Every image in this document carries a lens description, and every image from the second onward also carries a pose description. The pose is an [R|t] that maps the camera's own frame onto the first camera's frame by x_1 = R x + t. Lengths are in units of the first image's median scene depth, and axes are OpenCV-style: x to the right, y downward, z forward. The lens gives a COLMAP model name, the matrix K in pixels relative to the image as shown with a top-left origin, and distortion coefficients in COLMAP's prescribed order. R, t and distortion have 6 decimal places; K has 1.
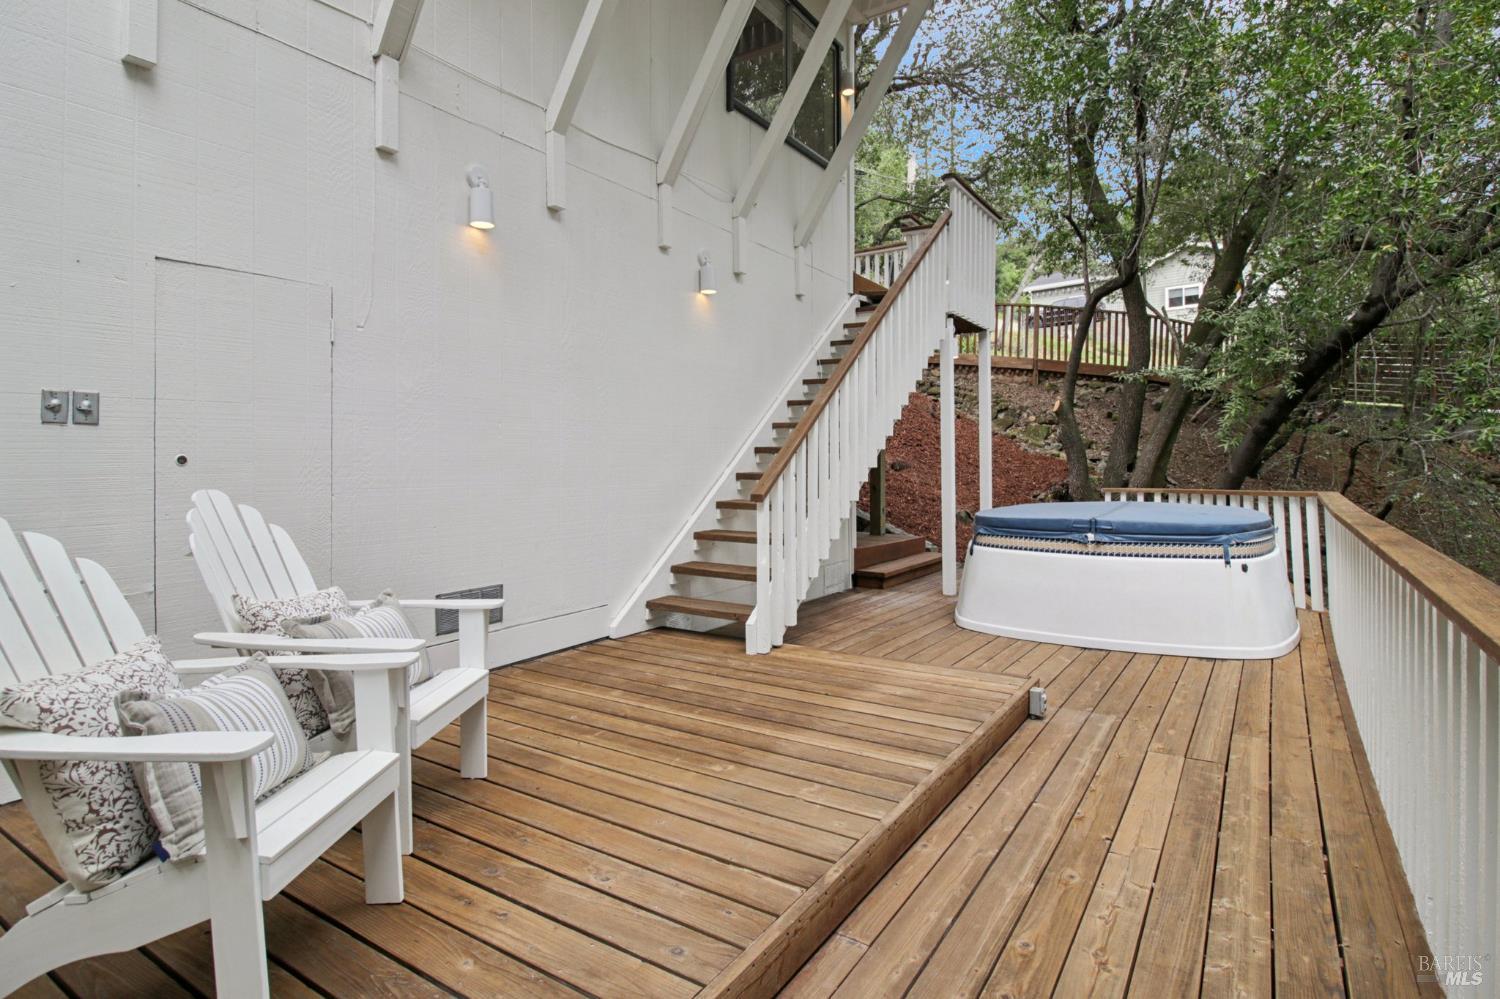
lens RADIAL K [[771.7, 0, 748.8], [0, 771.7, 469.2], [0, 0, 1]] dist [0.000587, 0.000116]
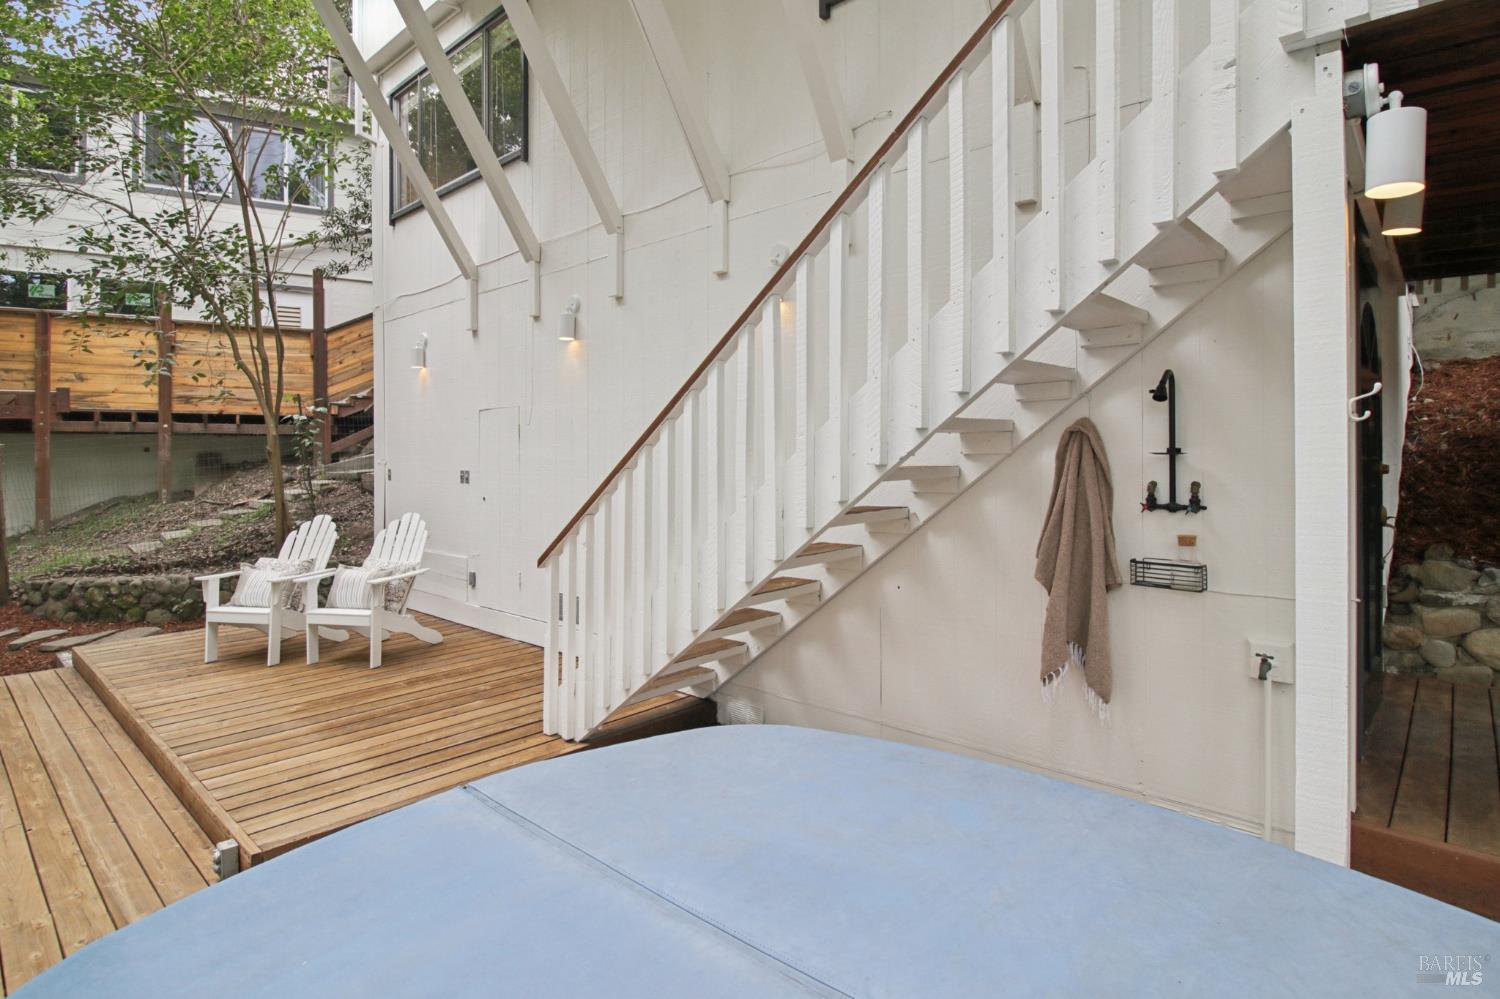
lens RADIAL K [[783.7, 0, 748.0], [0, 783.7, 451.3], [0, 0, 1]] dist [-0.002327, -0.000861]
pose [[-0.166102, 0.002609, -0.986105, 1.318619], [0.003211, 0.999993, 0.002105, -0.147672], [0.986103, -0.002817, -0.166109, 2.032950]]
